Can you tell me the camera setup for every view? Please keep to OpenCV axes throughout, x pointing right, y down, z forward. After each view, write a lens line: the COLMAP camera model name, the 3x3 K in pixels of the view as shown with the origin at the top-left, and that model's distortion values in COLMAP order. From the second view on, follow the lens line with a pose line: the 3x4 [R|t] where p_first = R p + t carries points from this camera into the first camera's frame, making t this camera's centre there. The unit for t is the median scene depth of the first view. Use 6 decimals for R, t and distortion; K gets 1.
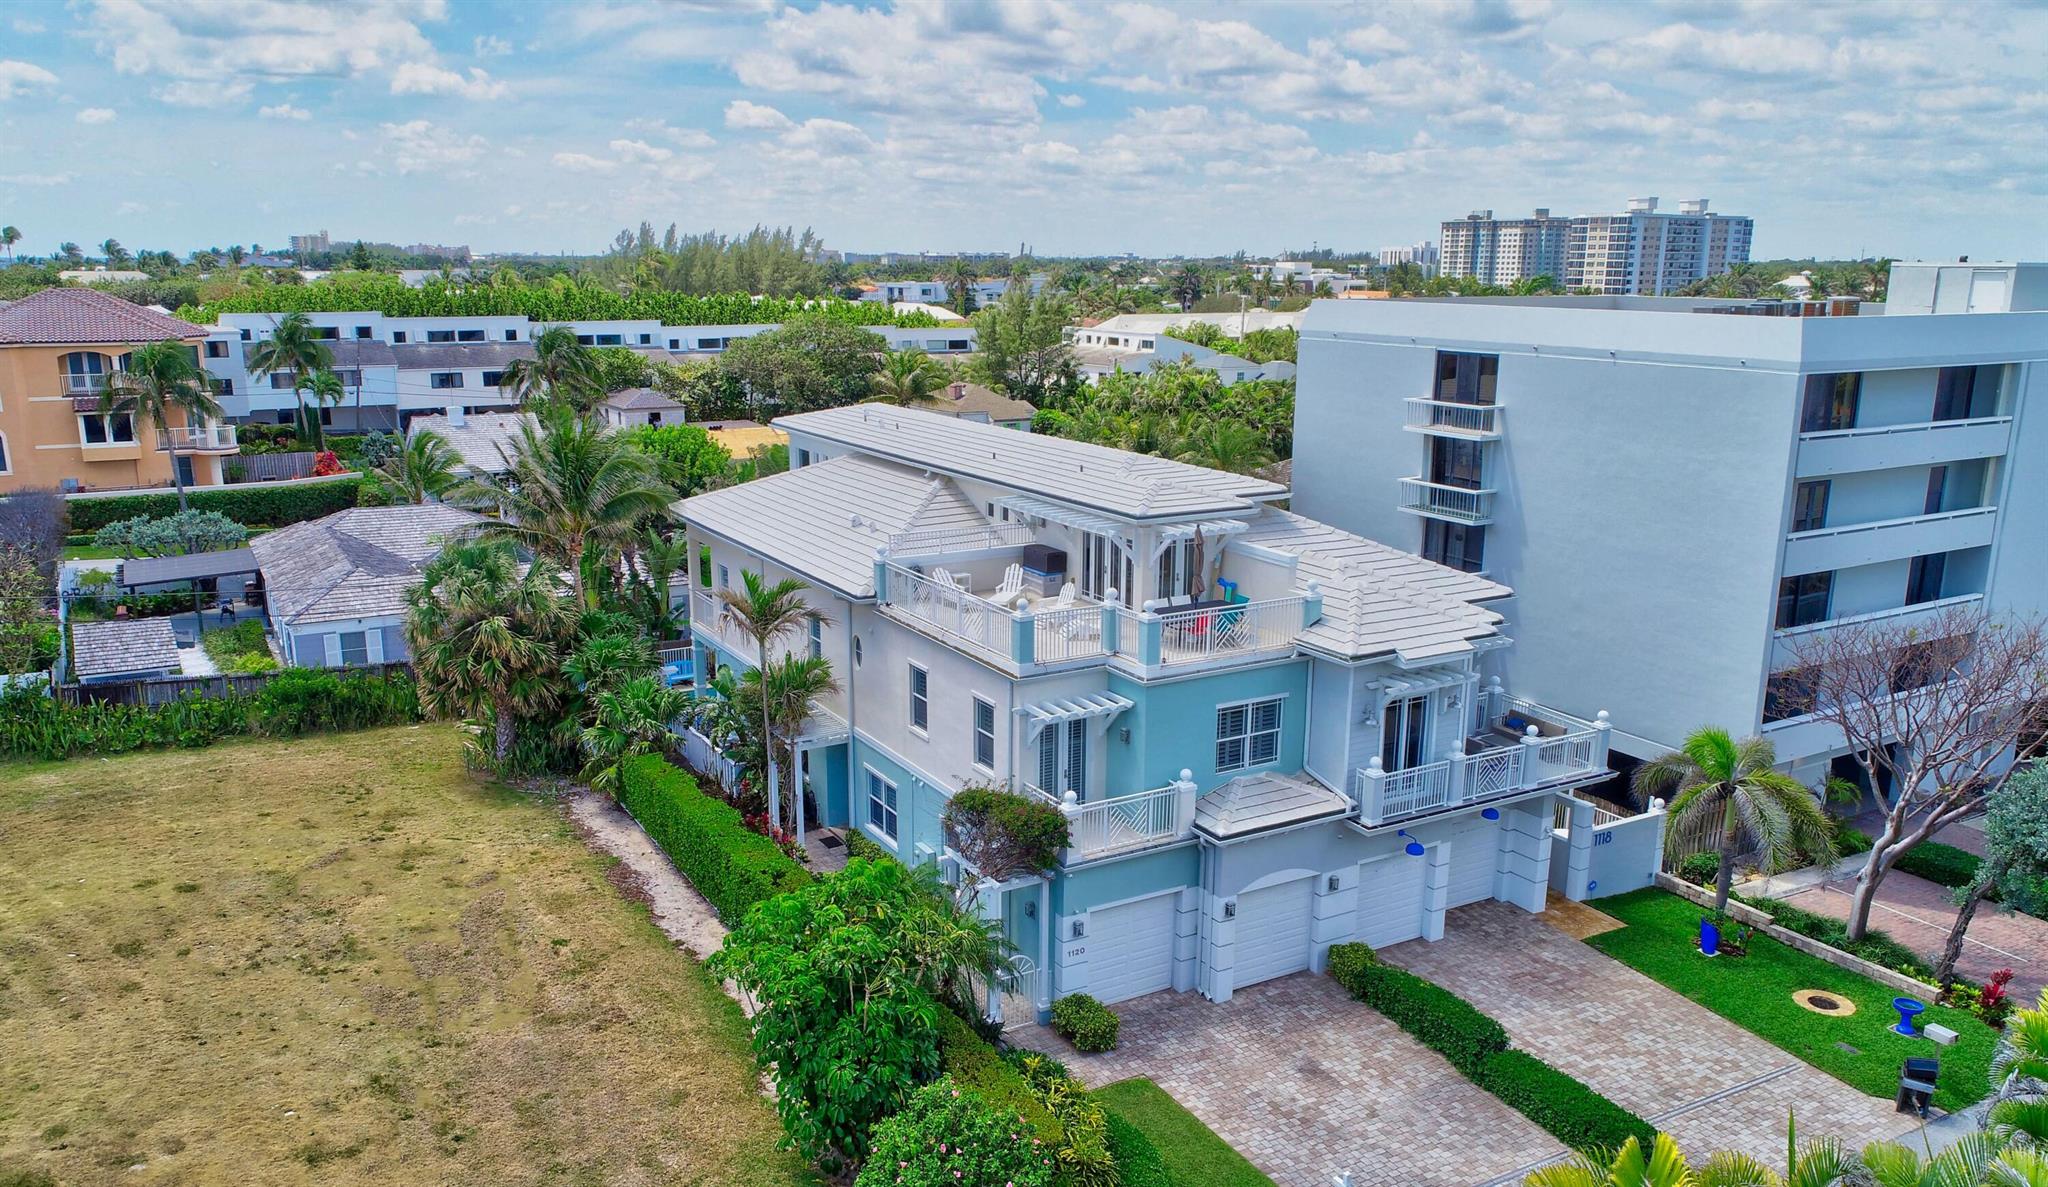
lens RADIAL K [[1522.4, 0, 1023.0], [0, 1522.4, 652.2], [0, 0, 1]] dist [0.045107, -0.003215]
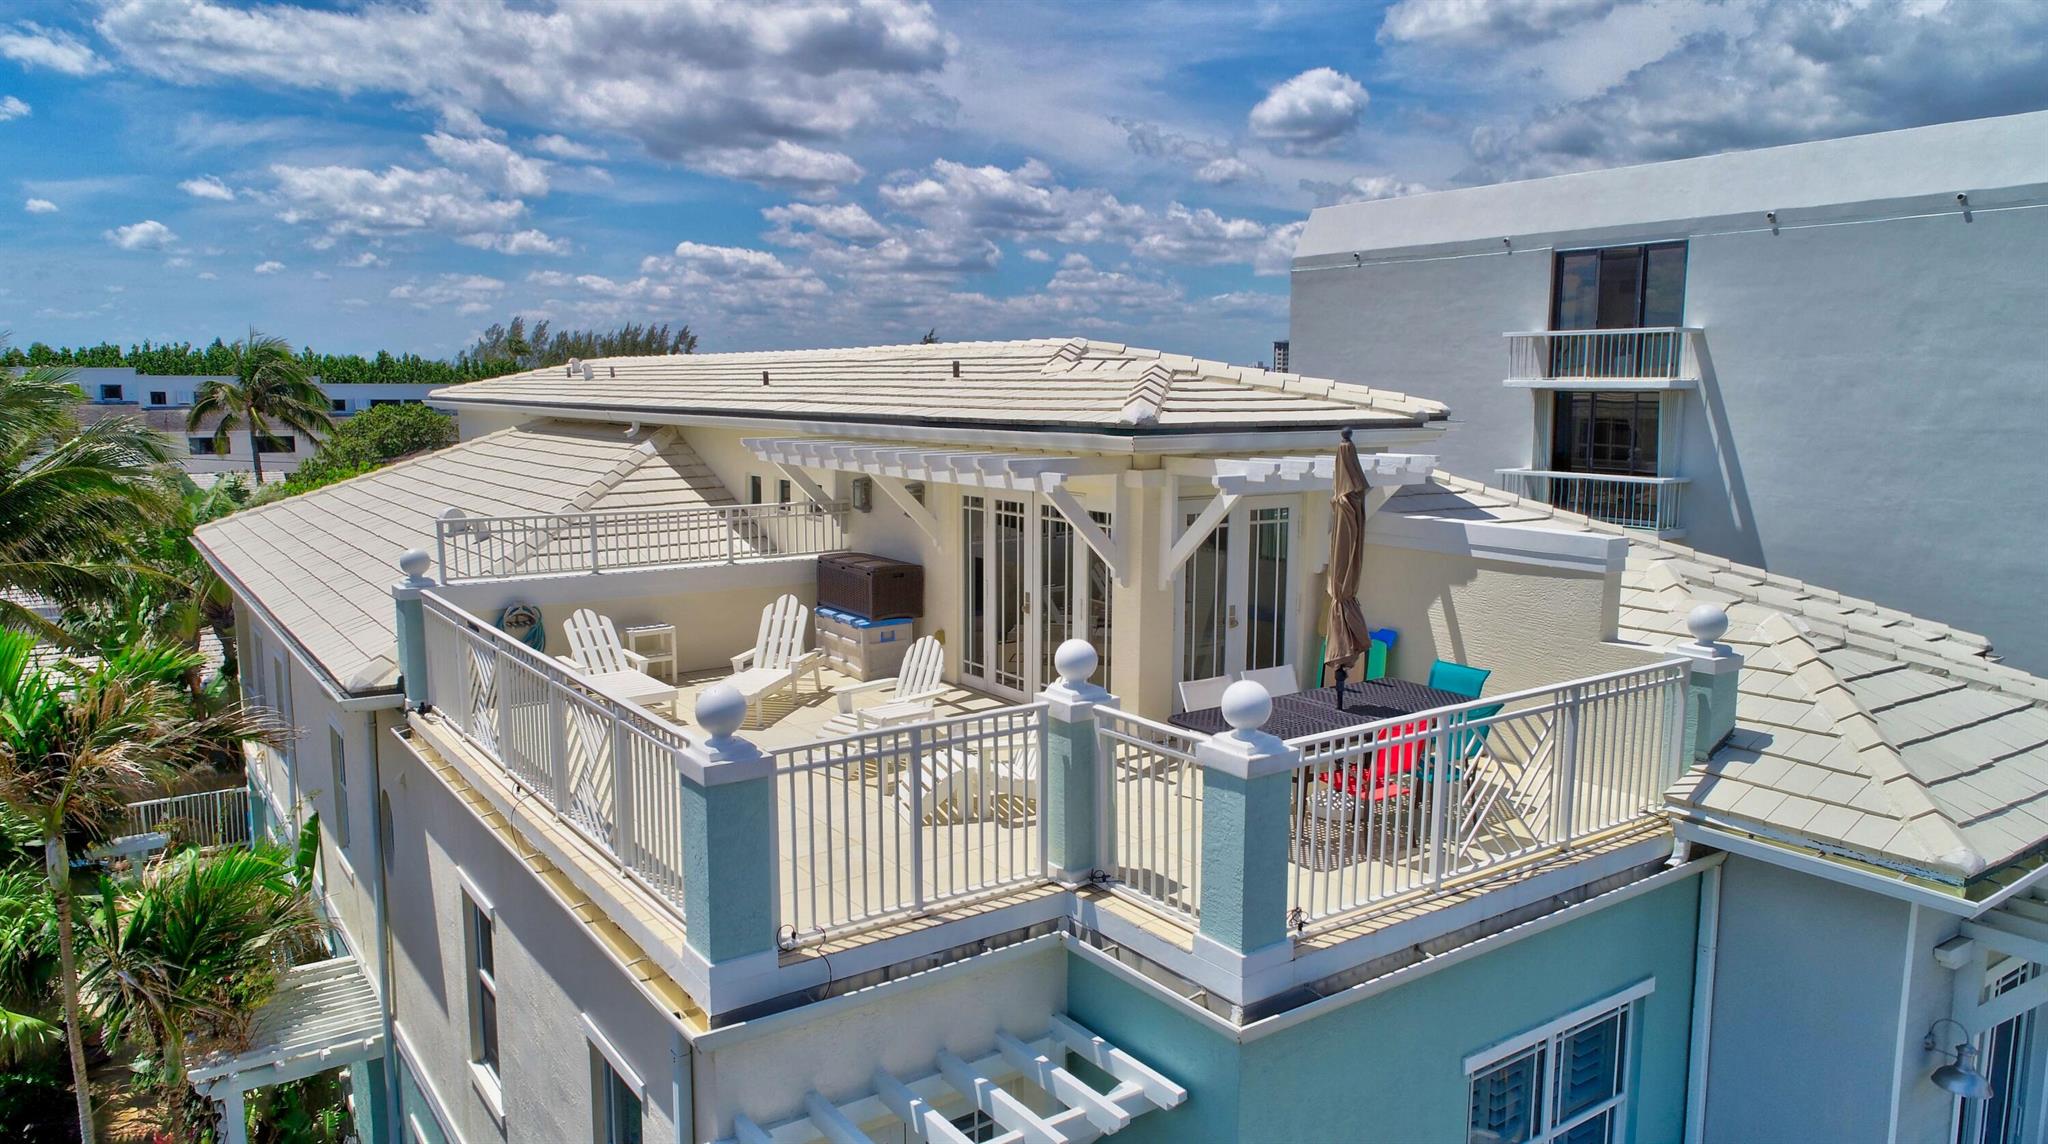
lens RADIAL K [[1354.4, 0, 1024.0], [0, 1354.4, 572.0], [0, 0, 1]] dist [0.065843, 0.001194]
pose [[0.995891, -0.012457, 0.089705, 0.023534], [0.022717, 0.993189, -0.114275, -0.023086], [-0.087670, 0.115843, 0.989391, 0.653372]]
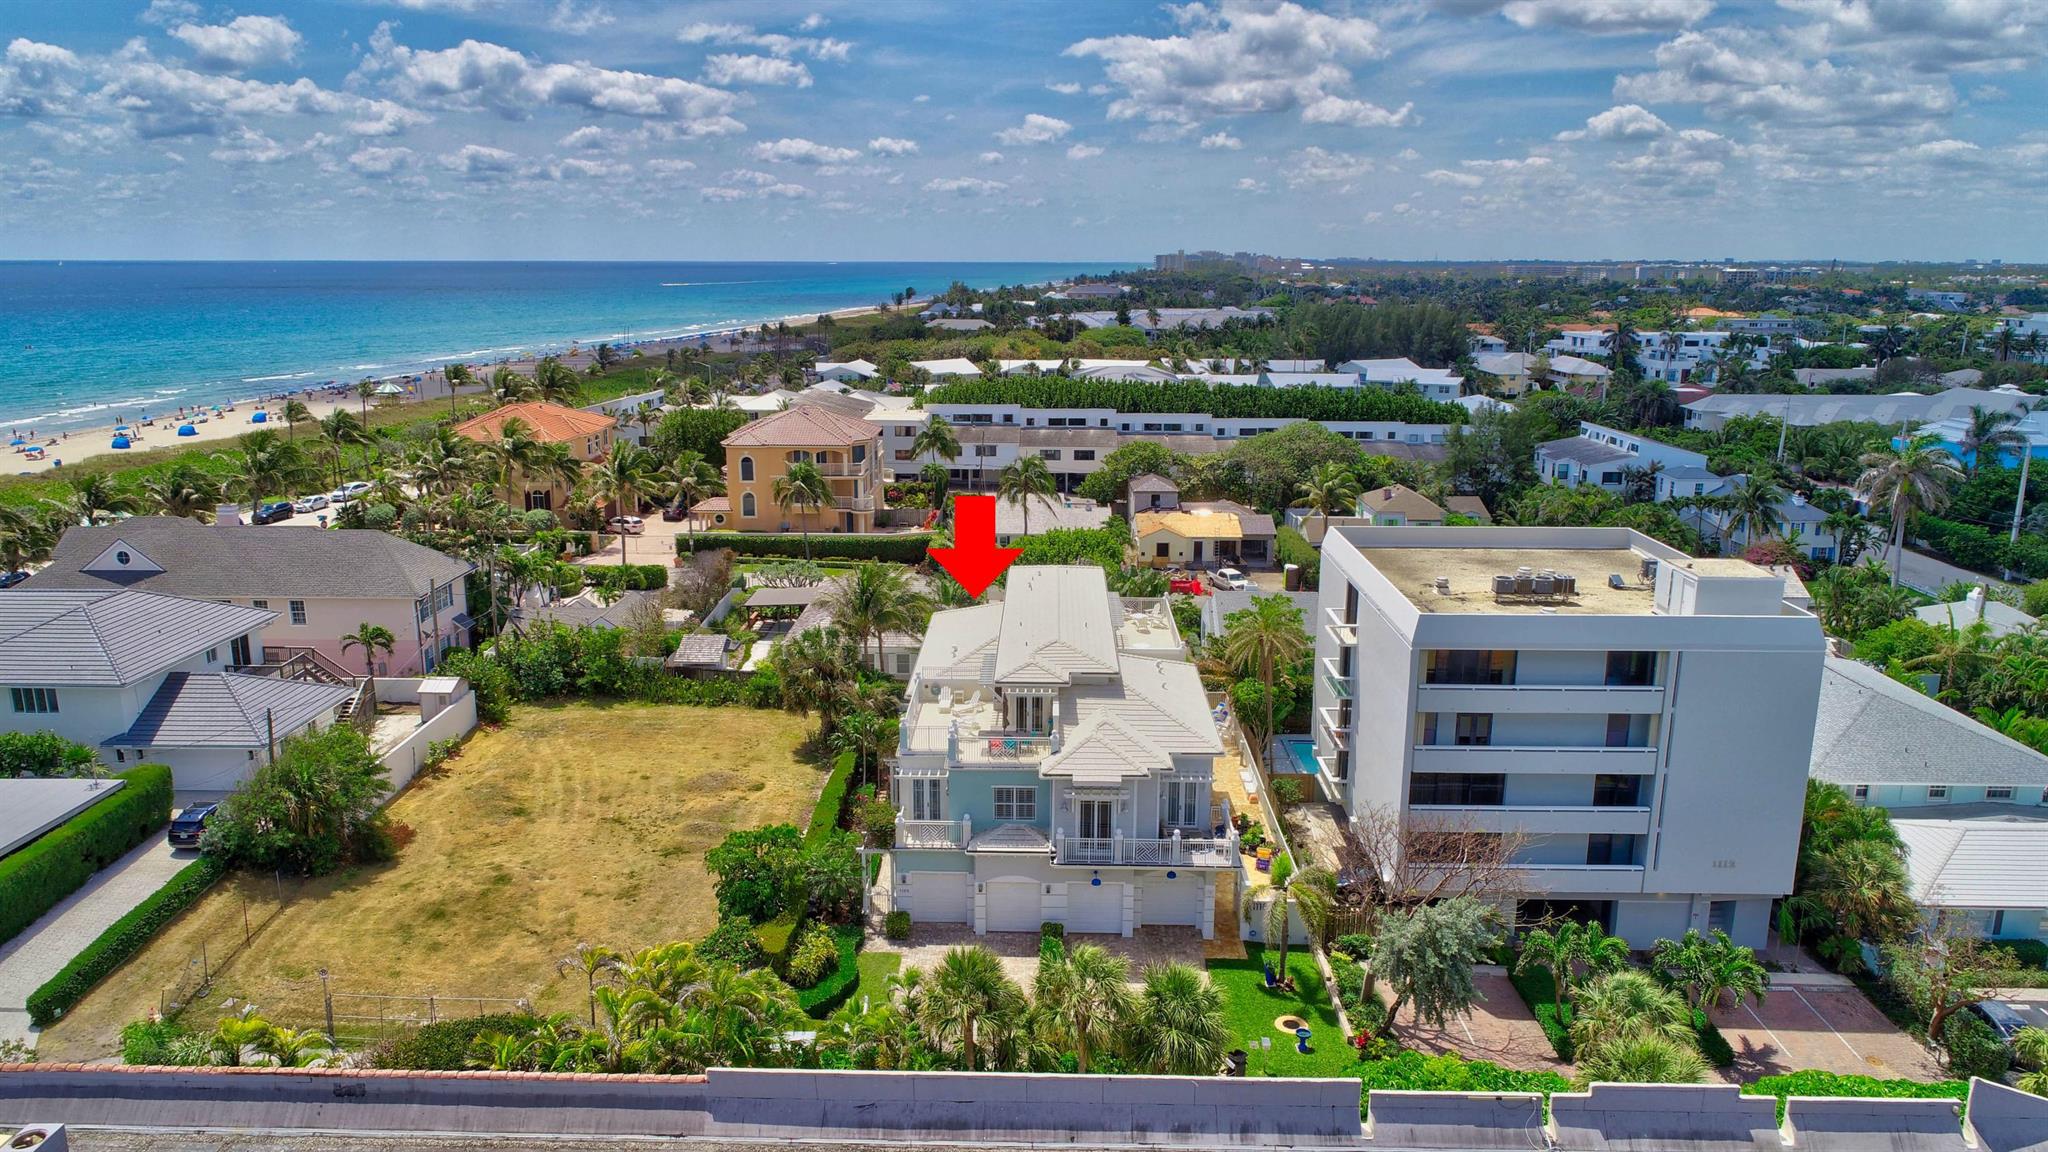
lens RADIAL K [[1426.4, 0, 1024.0], [0, 1426.4, 576.0], [0, 0, 1]] dist [0.005256, 0.000090]
pose [[0.857086, 0.118169, -0.501438, 0.929671], [-0.133418, 0.991045, 0.005504, -0.220461], [0.497598, 0.062183, 0.865176, -0.529921]]
